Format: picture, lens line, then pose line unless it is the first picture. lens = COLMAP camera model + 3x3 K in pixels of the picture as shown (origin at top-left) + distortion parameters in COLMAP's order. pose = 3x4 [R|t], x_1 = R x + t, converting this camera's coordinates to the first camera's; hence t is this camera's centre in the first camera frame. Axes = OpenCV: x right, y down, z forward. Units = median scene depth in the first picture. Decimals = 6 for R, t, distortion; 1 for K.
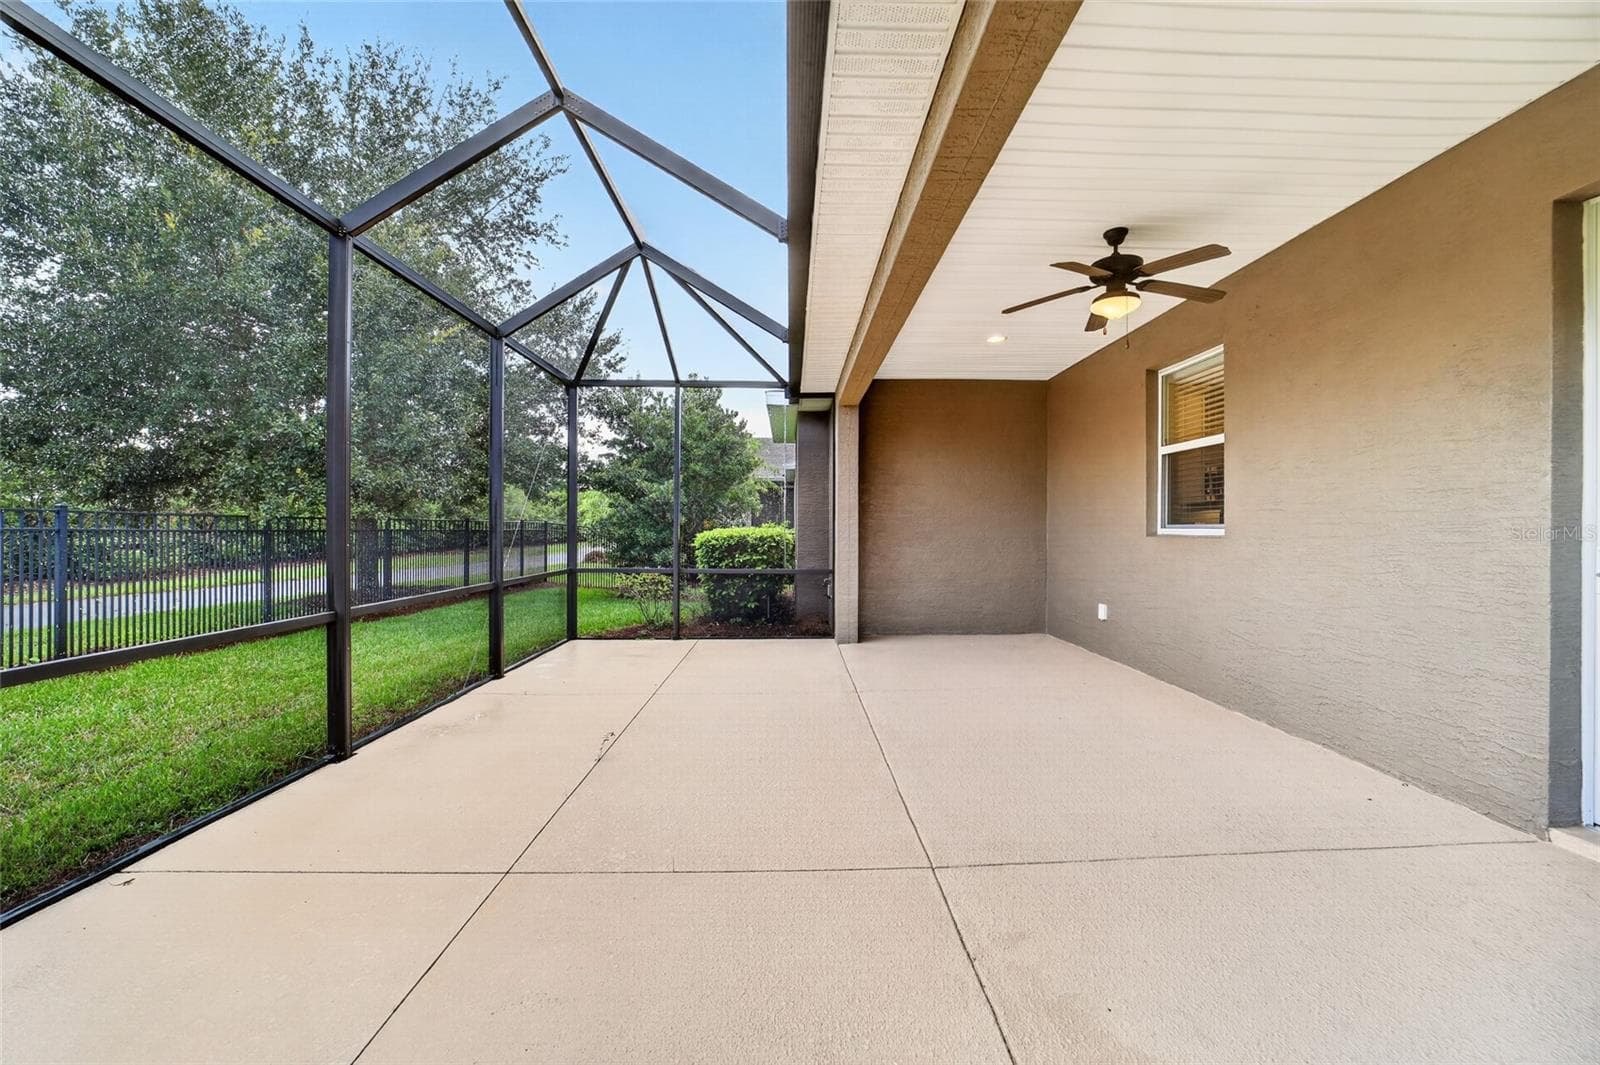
lens RADIAL K [[624.1, 0, 801.6], [0, 624.1, 530.3], [0, 0, 1]] dist [-0.036970, 0.008930]
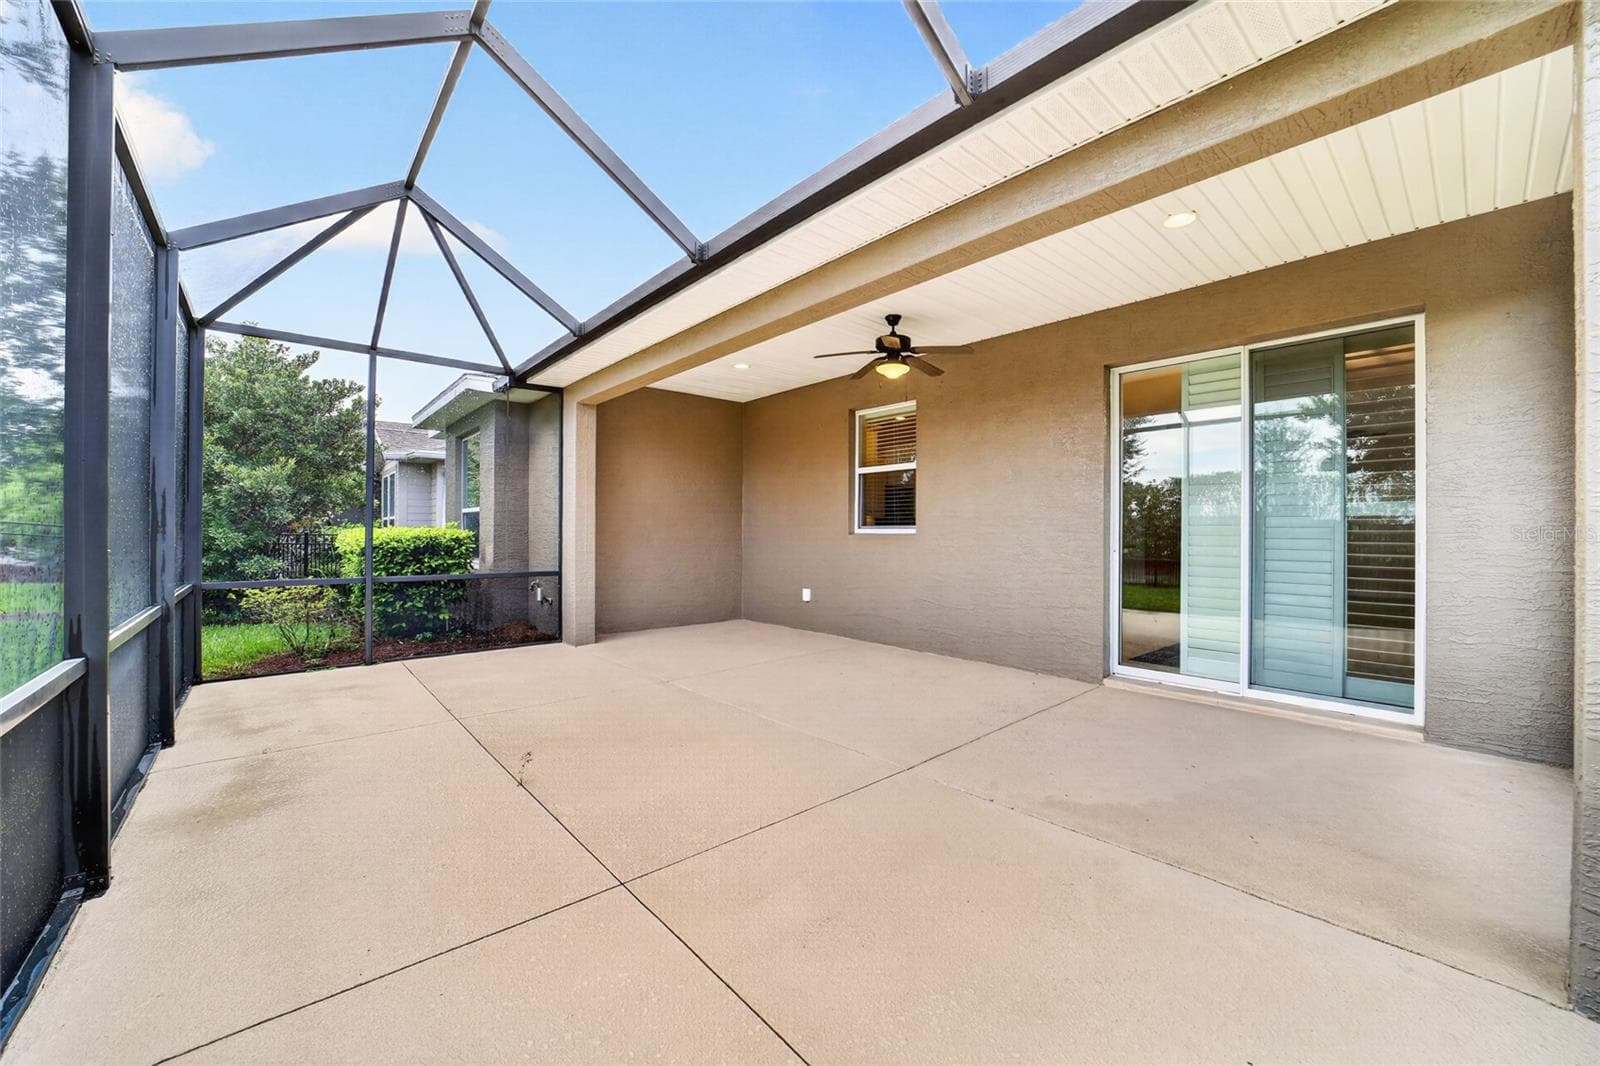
lens RADIAL K [[624.1, 0, 801.6], [0, 624.1, 530.8], [0, 0, 1]] dist [-0.036970, 0.008930]
pose [[0.767549, 0.000230, 0.640990, -0.336359], [0.000653, 0.999999, -0.001140, 0.002795], [-0.640990, 0.001294, 0.767548, 0.028360]]
